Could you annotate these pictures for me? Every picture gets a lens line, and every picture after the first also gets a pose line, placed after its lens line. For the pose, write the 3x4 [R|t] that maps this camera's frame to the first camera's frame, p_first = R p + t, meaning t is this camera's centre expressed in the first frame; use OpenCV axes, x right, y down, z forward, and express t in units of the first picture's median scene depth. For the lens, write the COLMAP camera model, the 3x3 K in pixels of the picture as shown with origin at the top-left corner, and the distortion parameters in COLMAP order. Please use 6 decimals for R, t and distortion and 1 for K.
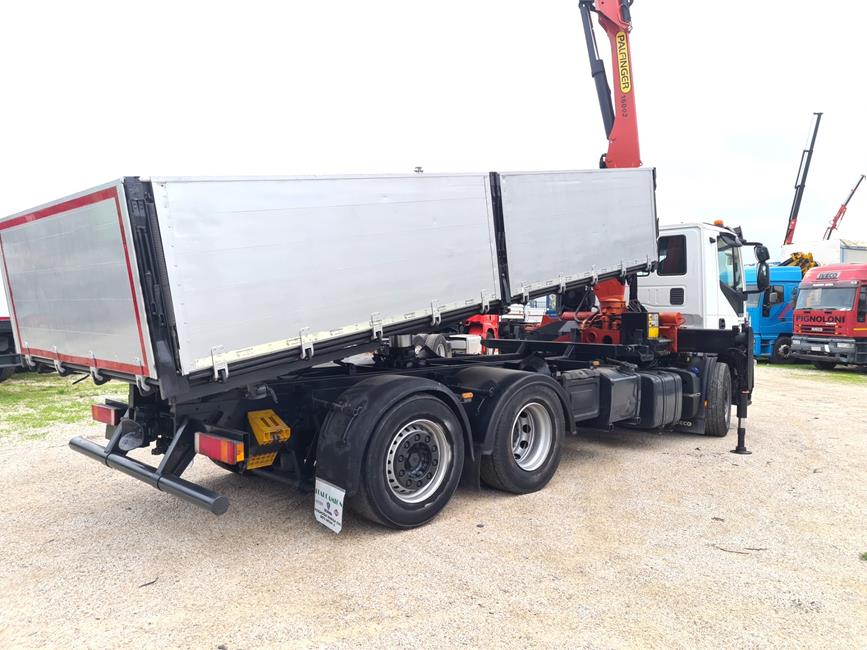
lens RADIAL K [[653.8, 0, 450.2], [0, 653.8, 326.0], [0, 0, 1]] dist [0.082020, -0.055647]
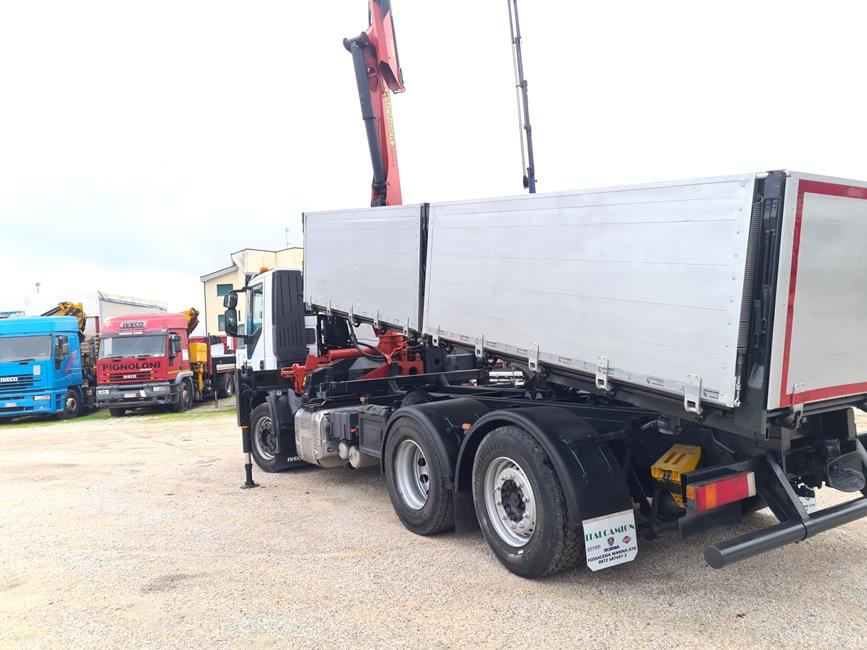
lens RADIAL K [[653.8, 0, 450.2], [0, 653.8, 326.0], [0, 0, 1]] dist [0.082020, -0.055647]
pose [[0.234241, -0.002038, 0.972176, -0.335449], [0.085338, 0.996181, -0.018473, -0.011757], [-0.968426, 0.087291, 0.233520, 0.278349]]
